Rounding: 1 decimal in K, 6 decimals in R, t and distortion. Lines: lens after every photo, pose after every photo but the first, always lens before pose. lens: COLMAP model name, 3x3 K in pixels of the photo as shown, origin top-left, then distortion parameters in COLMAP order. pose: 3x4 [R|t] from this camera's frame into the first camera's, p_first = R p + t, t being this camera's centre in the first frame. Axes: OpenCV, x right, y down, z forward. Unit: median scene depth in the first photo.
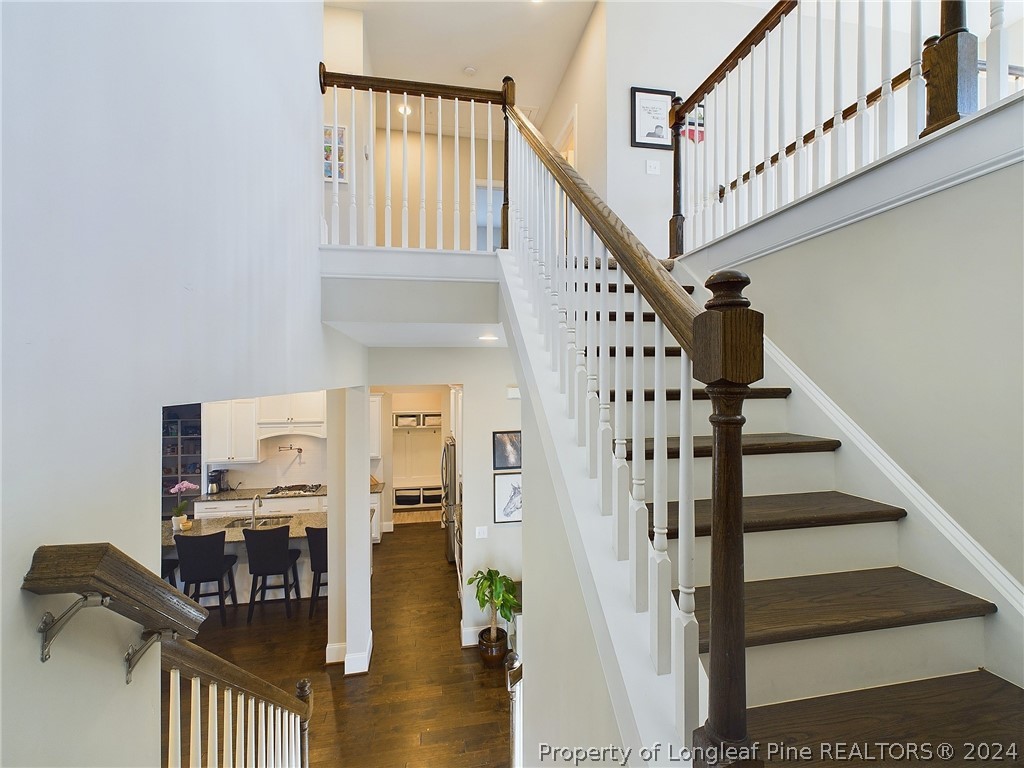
lens RADIAL K [[467.1, 0, 512.0], [0, 467.1, 384.0], [0, 0, 1]] dist [0.001437, 0.000047]
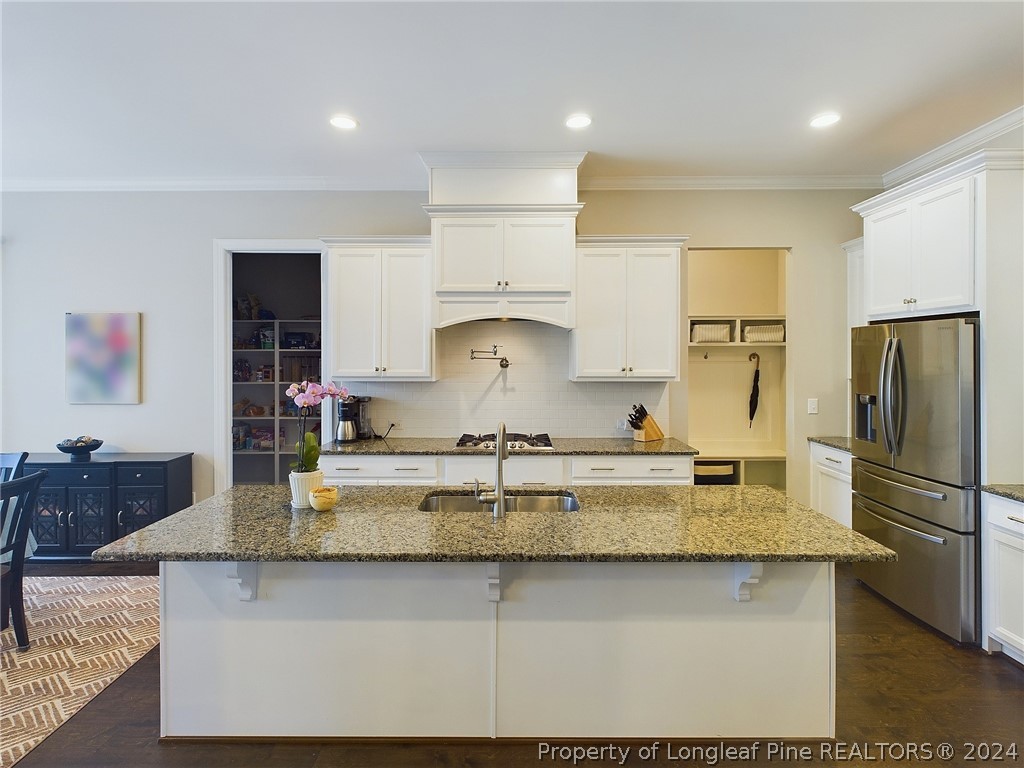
lens RADIAL K [[556.8, 0, 511.4], [0, 556.8, 356.6], [0, 0, 1]] dist [0.001971, -0.000037]
pose [[0.980897, 0.003524, -0.194494, -0.346920], [-0.003894, 0.999991, -0.001519, 0.140999], [0.194487, 0.002247, 0.980903, 0.451328]]
